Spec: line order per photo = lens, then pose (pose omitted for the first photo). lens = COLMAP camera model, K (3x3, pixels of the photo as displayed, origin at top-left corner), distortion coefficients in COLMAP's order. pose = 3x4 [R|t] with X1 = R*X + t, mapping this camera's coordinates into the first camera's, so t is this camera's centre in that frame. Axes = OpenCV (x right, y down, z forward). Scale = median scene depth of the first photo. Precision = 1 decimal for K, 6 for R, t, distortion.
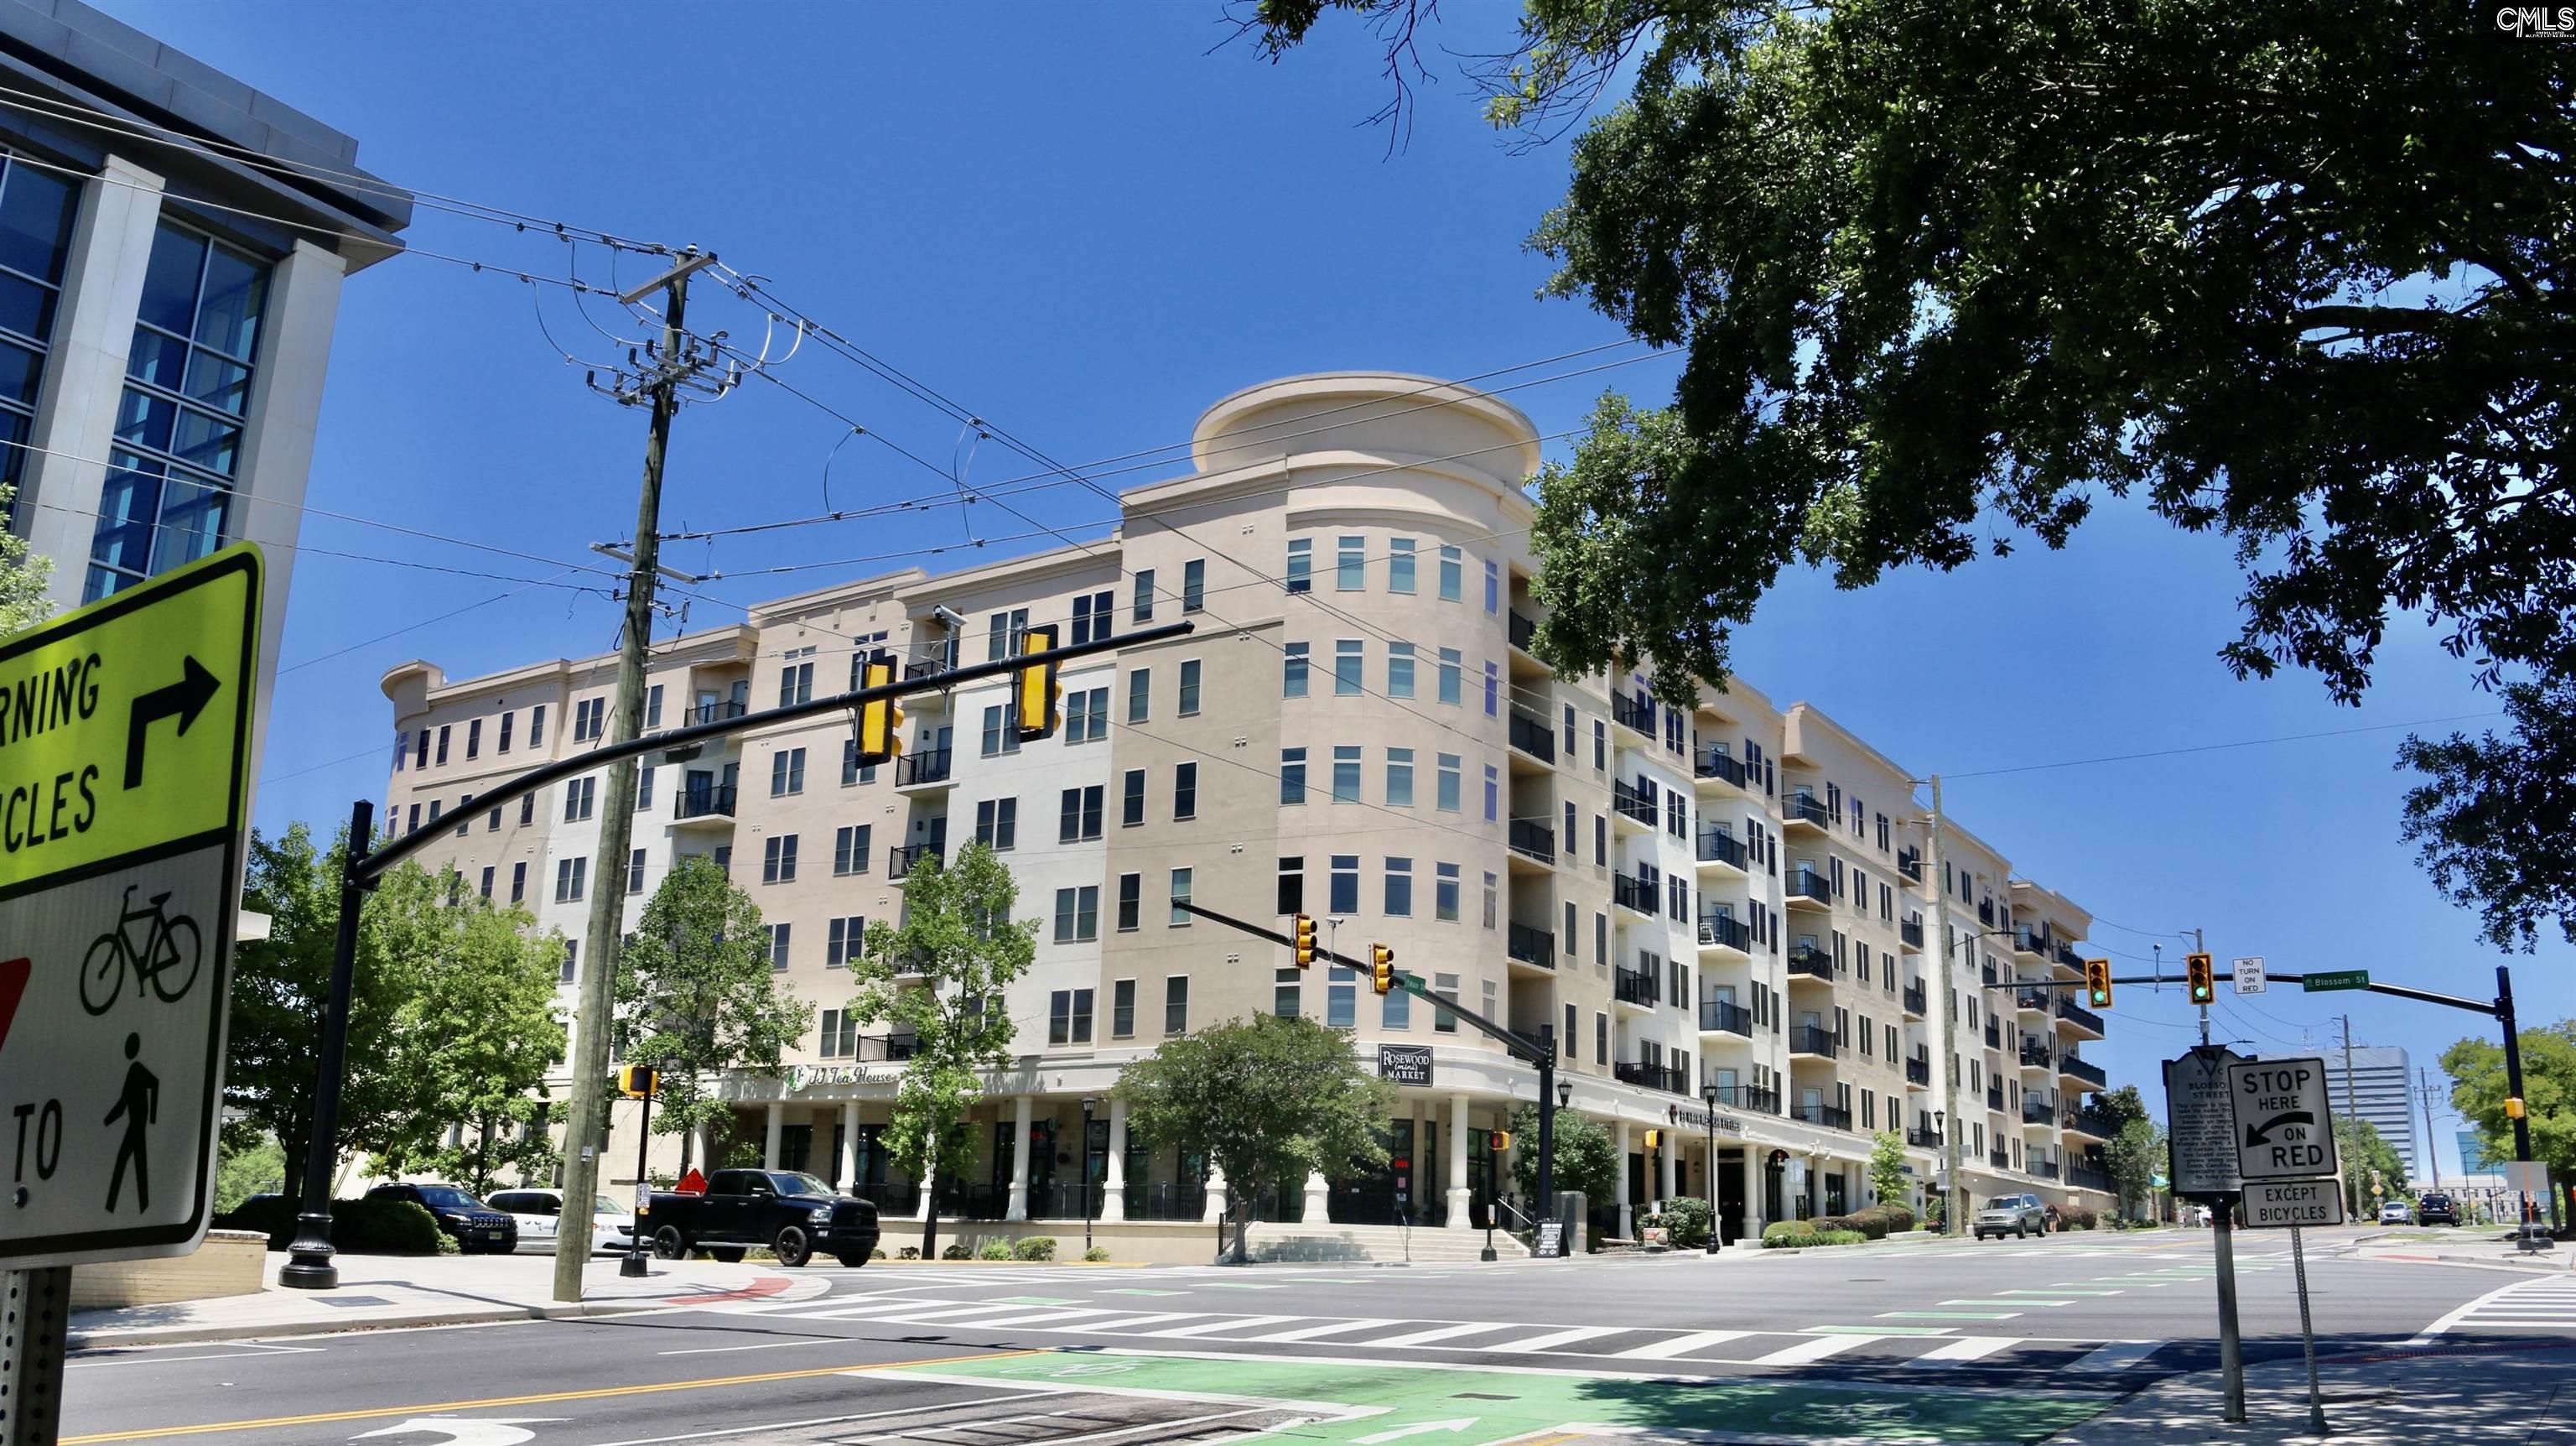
lens RADIAL K [[2111.8, 0, 1265.3], [0, 2111.8, 709.7], [0, 0, 1]] dist [-0.162407, 0.133509]
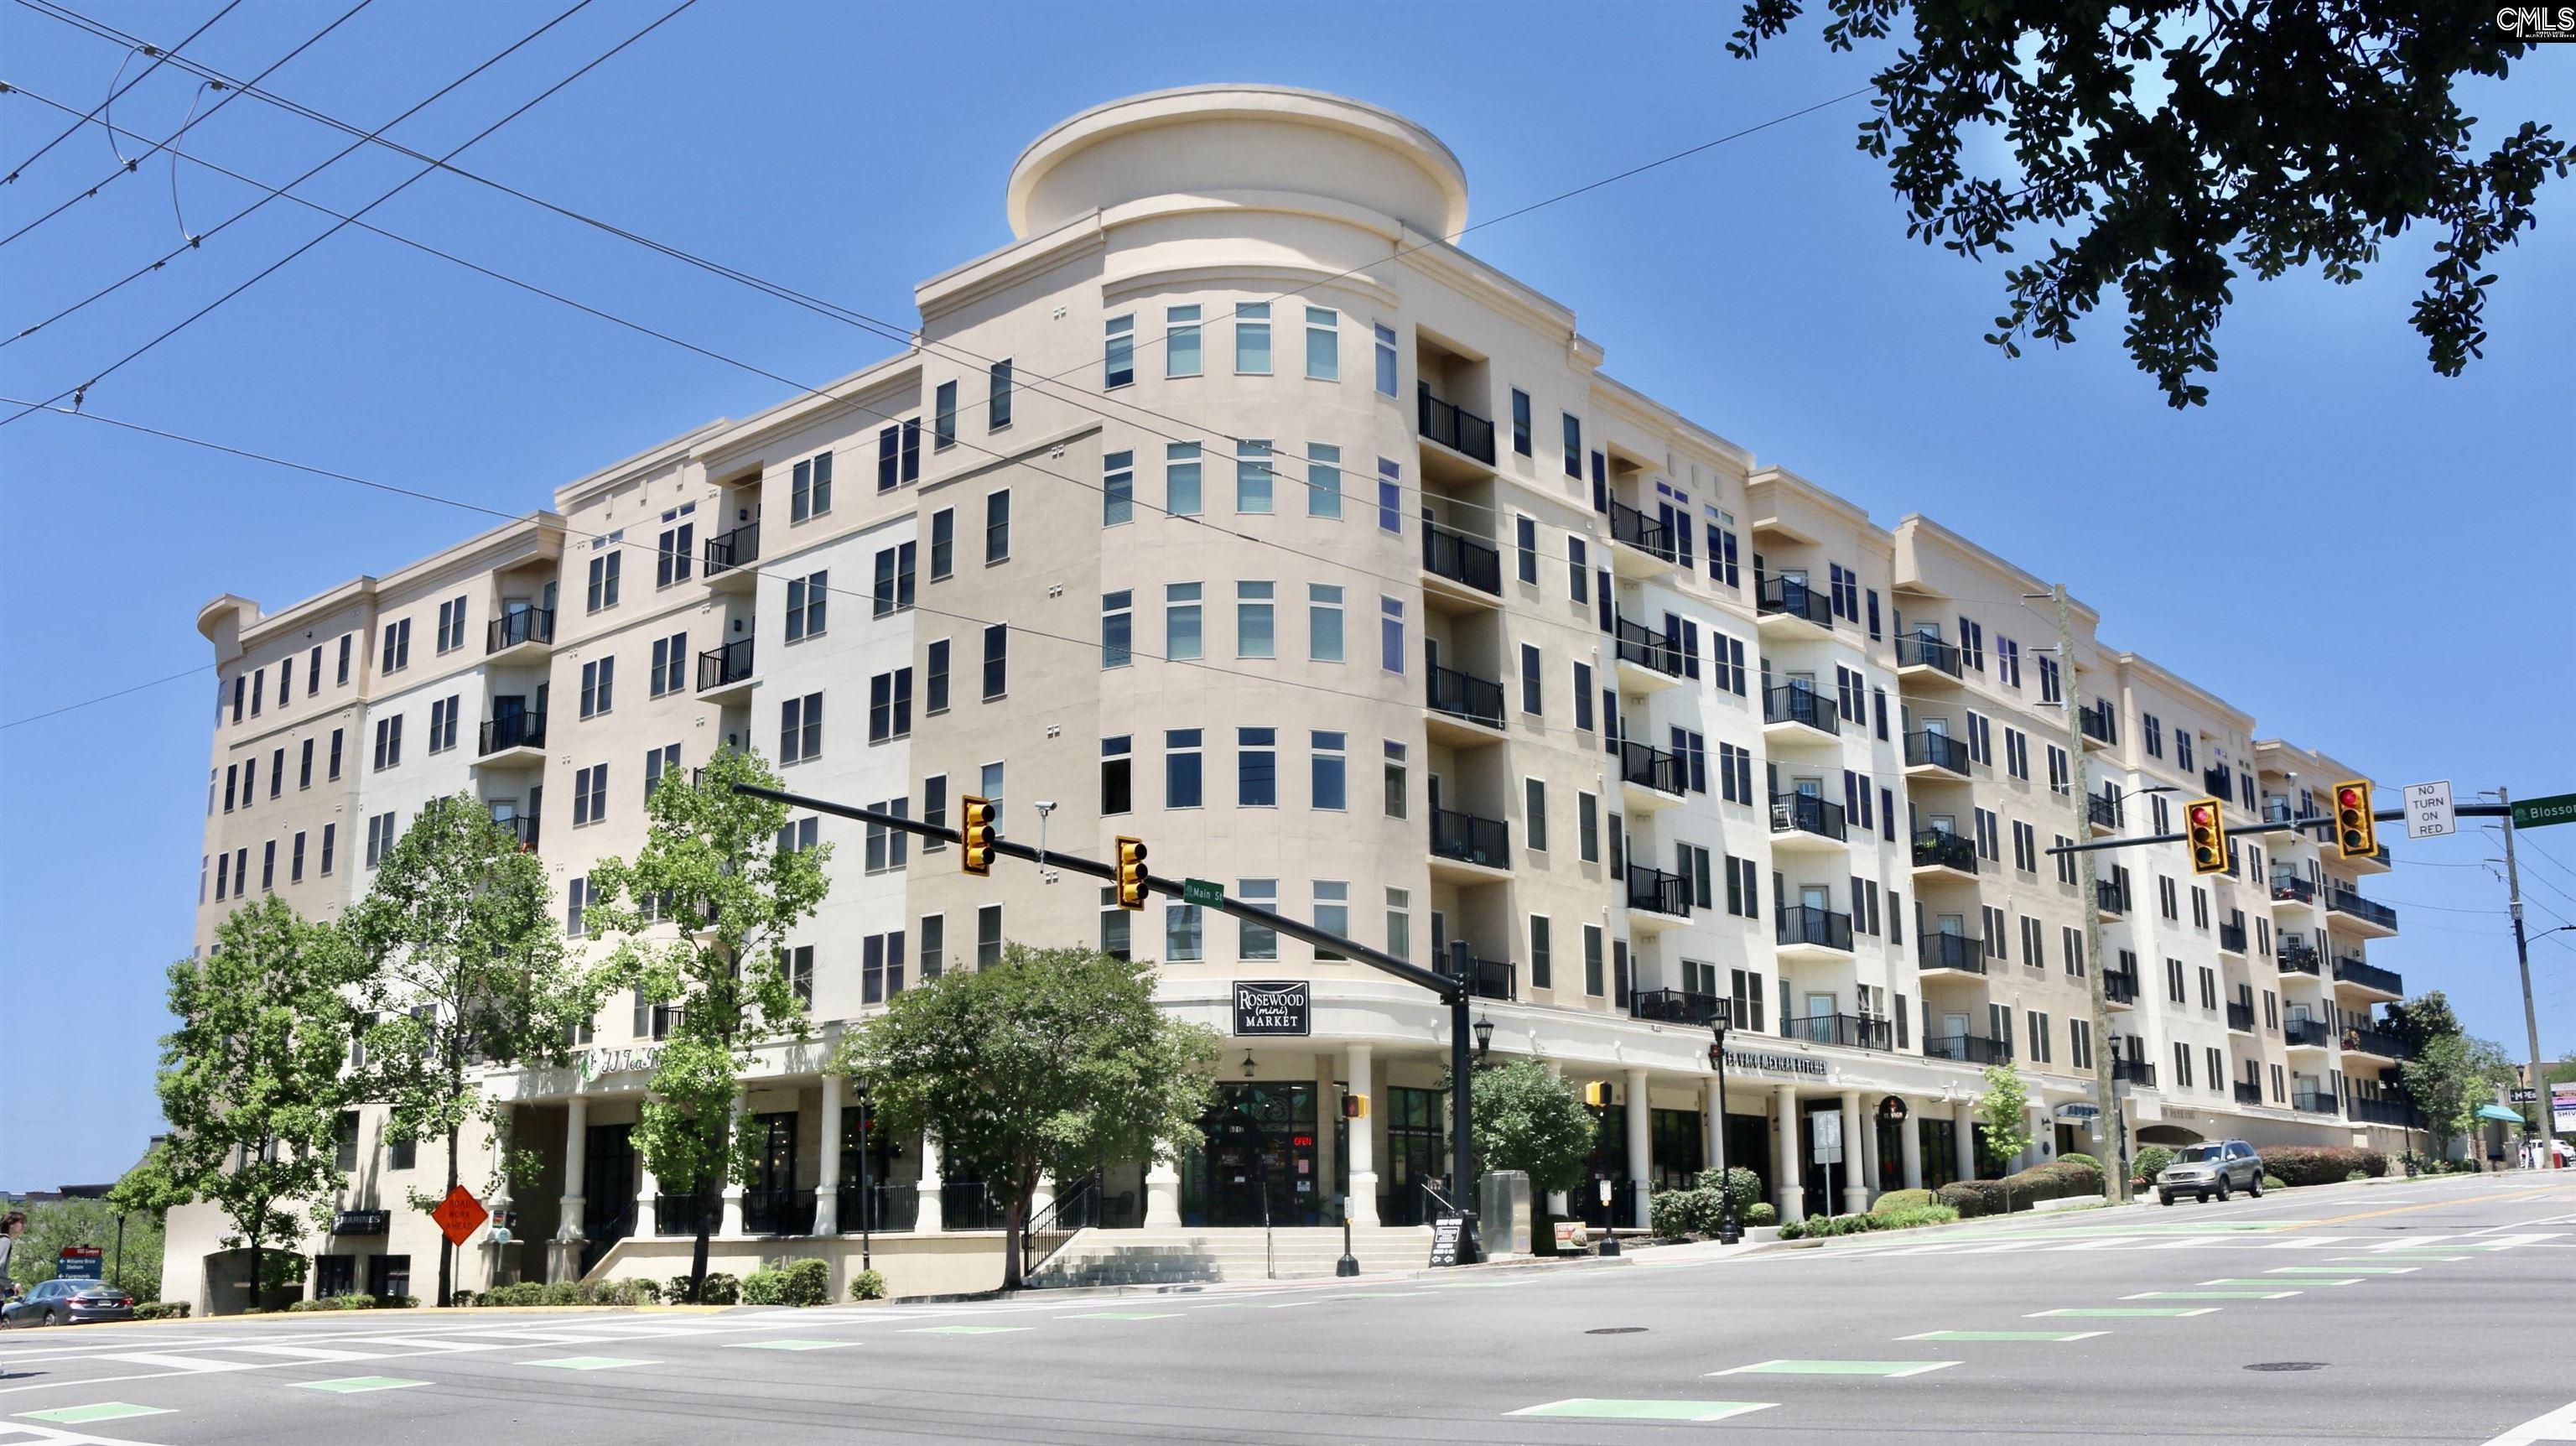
lens RADIAL K [[2303.3, 0, 1250.2], [0, 2303.3, 729.9], [0, 0, 1]] dist [-0.140744, 0.112403]
pose [[0.991144, -0.066209, -0.115111, 0.134348], [0.070495, 0.996947, 0.033571, 0.038091], [0.112537, -0.041389, 0.992785, 0.175253]]
